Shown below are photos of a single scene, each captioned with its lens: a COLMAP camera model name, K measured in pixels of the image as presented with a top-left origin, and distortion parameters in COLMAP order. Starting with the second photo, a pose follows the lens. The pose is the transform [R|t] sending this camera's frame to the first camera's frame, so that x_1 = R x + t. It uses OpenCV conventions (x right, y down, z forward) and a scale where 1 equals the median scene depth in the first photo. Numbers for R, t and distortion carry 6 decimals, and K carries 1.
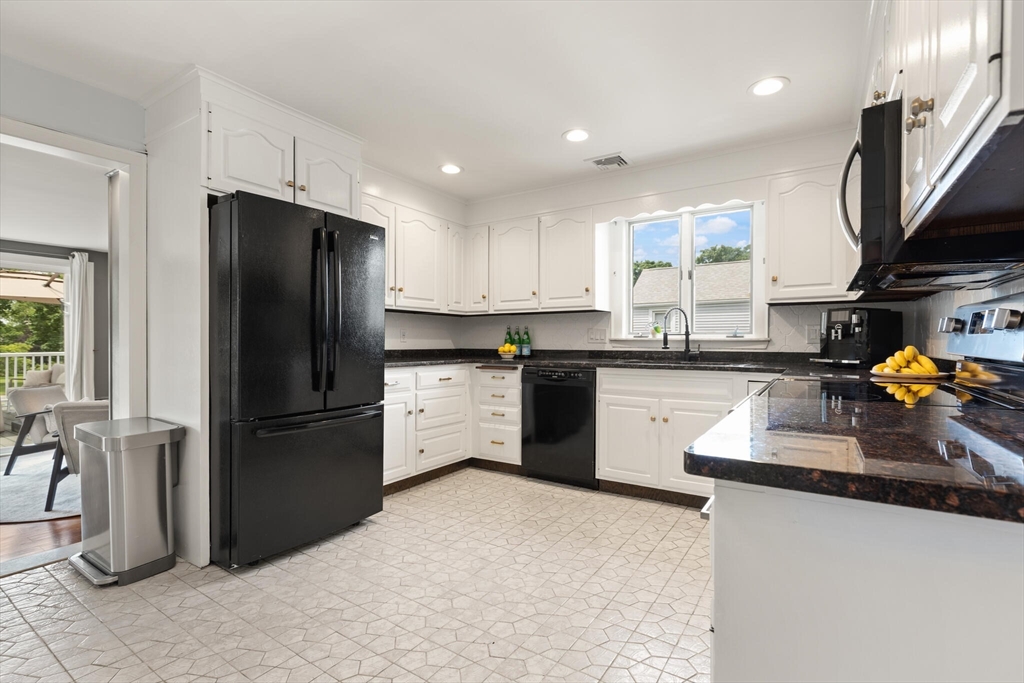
lens RADIAL K [[467.1, 0, 506.9], [0, 467.1, 344.4], [0, 0, 1]] dist [0.001263, 0.000014]
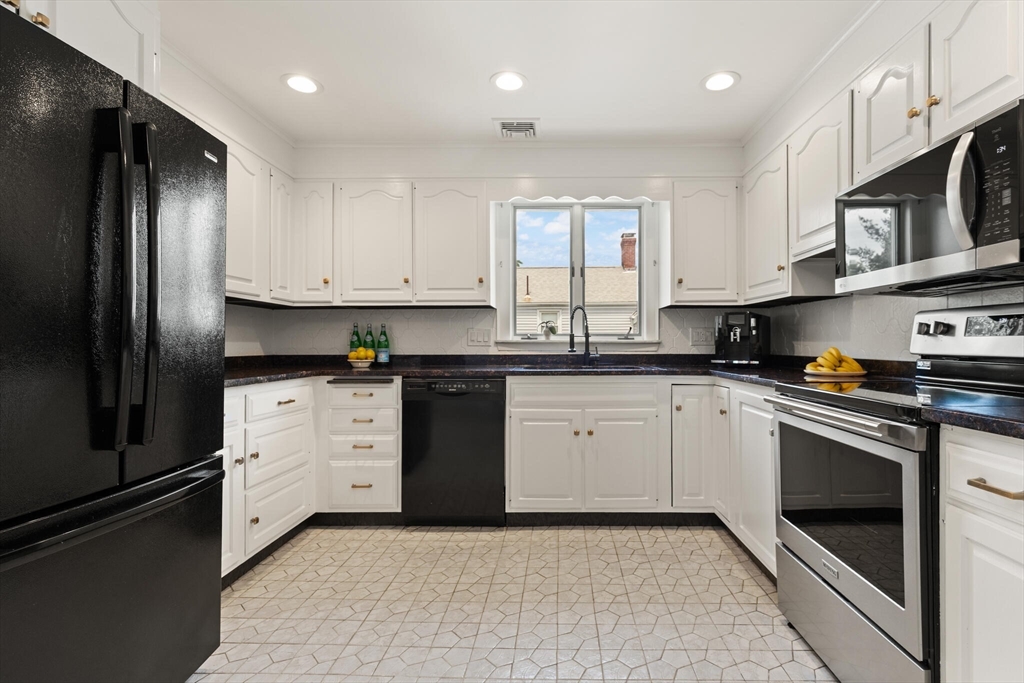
lens RADIAL K [[491.2, 0, 543.1], [0, 491.2, 342.0], [0, 0, 1]] dist [0.000291, -0.000606]
pose [[0.842874, -0.000537, 0.538111, -0.211663], [0.006109, 0.999945, -0.008570, -0.001962], [-0.538077, 0.010511, 0.842830, 0.238807]]
